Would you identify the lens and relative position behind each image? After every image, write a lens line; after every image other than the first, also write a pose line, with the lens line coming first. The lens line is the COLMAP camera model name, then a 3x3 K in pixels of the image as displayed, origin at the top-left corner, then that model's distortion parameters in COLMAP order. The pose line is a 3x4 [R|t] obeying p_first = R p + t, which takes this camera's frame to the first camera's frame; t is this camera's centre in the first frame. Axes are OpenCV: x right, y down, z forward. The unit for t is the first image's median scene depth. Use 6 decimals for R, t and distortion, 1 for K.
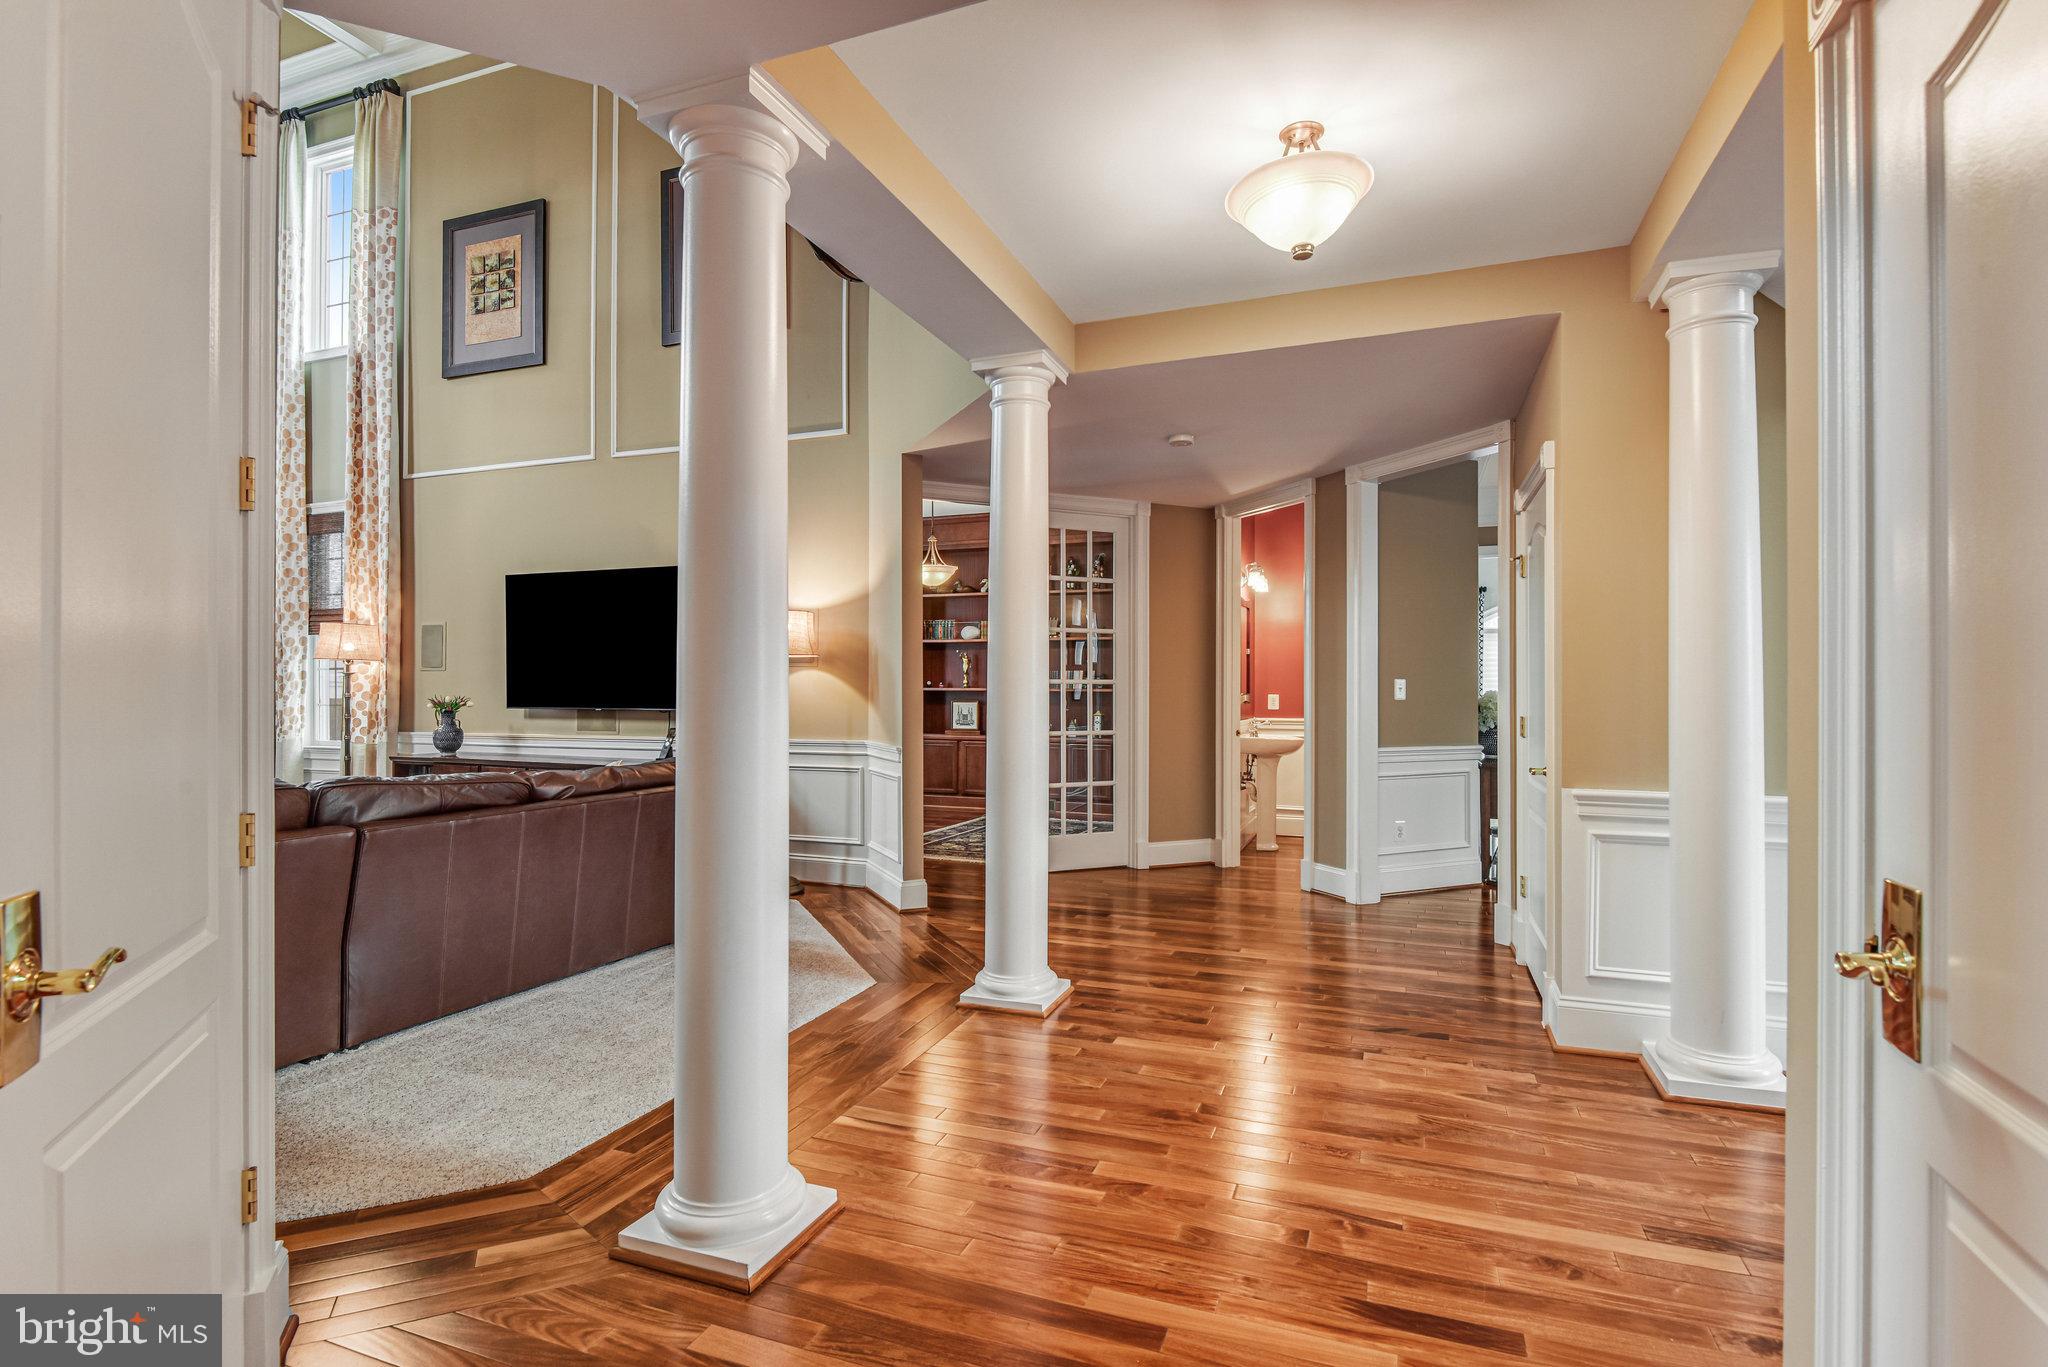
lens RADIAL K [[991.6, 0, 1026.0], [0, 991.6, 682.9], [0, 0, 1]] dist [-0.000867, -0.000610]
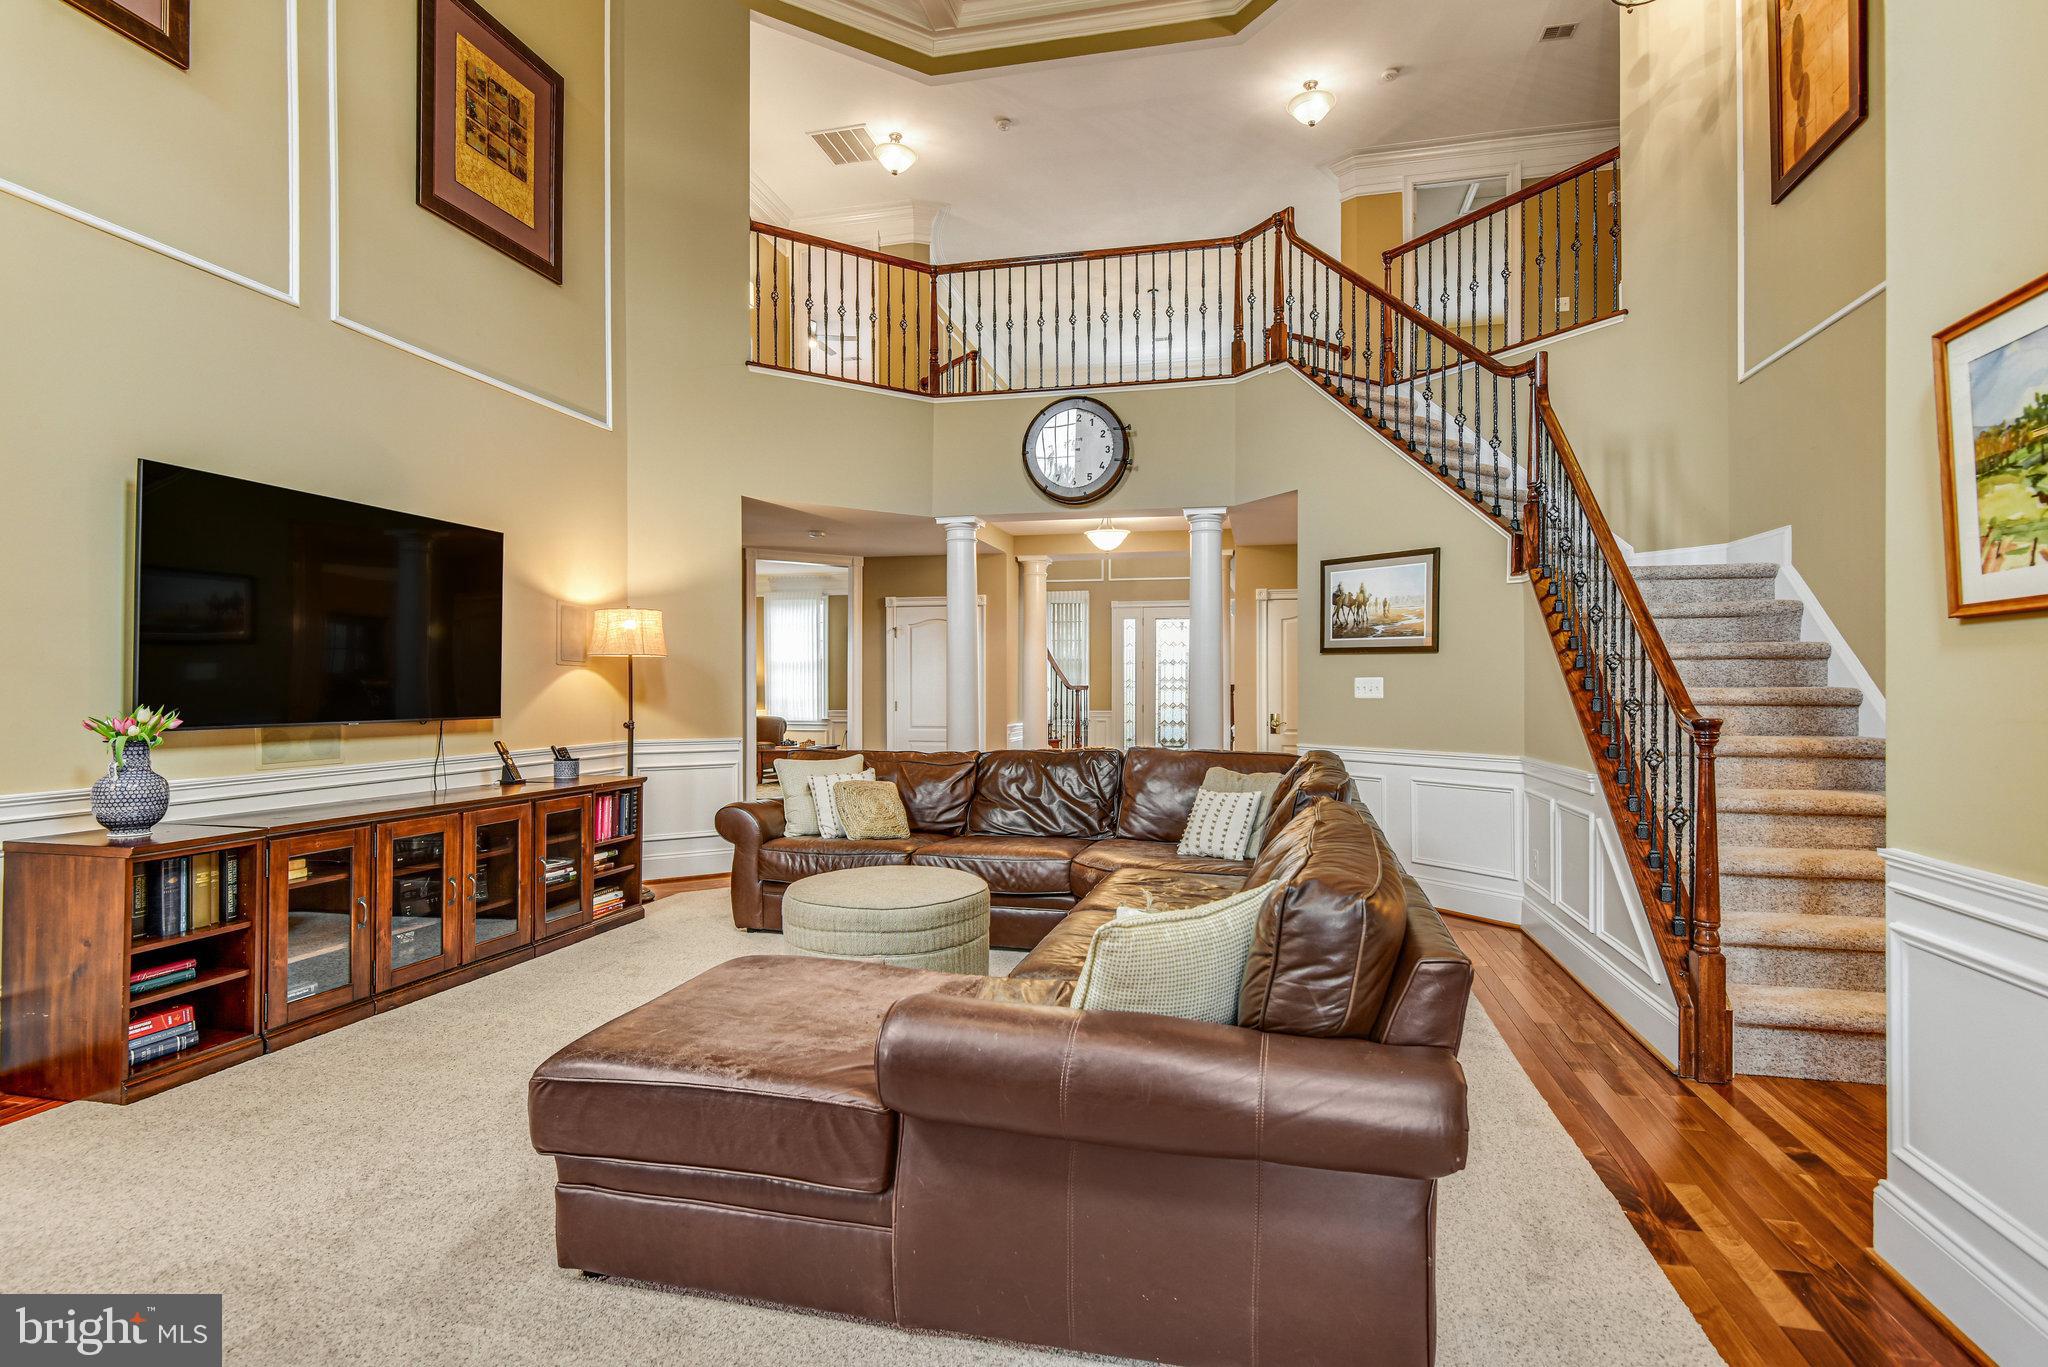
lens RADIAL K [[991.6, 0, 1028.8], [0, 991.6, 691.0], [0, 0, 1]] dist [-0.000867, -0.000610]
pose [[-0.115225, 0.003068, 0.993335, -1.127931], [-0.000013, 0.999995, -0.003091, 0.005735], [-0.993339, -0.000369, -0.115224, 0.615910]]
